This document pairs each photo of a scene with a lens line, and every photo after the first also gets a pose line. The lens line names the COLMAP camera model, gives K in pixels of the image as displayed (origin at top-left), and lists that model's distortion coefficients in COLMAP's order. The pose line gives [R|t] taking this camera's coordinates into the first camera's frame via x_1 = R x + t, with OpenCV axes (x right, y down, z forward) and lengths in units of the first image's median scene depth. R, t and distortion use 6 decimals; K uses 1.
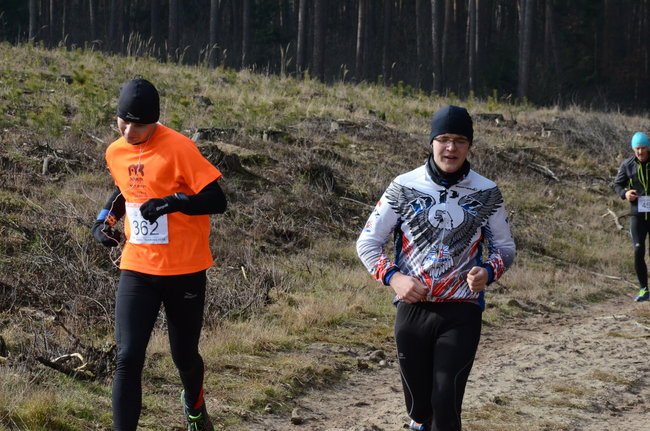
lens RADIAL K [[2968.1, 0, 325.0], [0, 2968.1, 215.5], [0, 0, 1]] dist [0.293167, 6.330258]
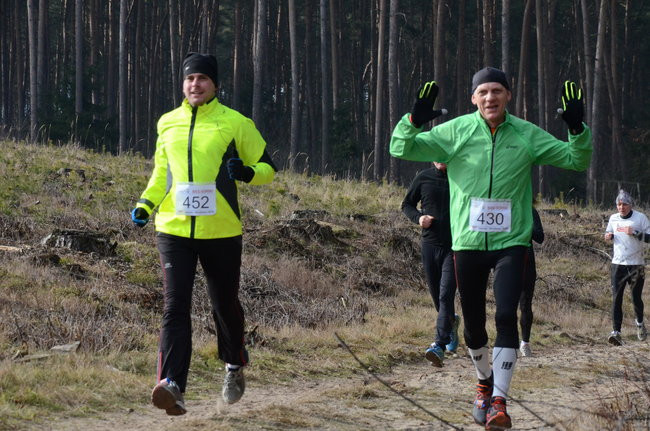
lens RADIAL K [[3219.8, 0, 348.9], [0, 3219.8, 216.2], [0, 0, 1]] dist [0.394333, 7.572629]
pose [[0.999762, -0.015966, -0.014898, -0.003450], [0.015219, 0.998685, -0.048948, 0.039213], [0.015660, 0.048709, 0.998690, -0.280614]]
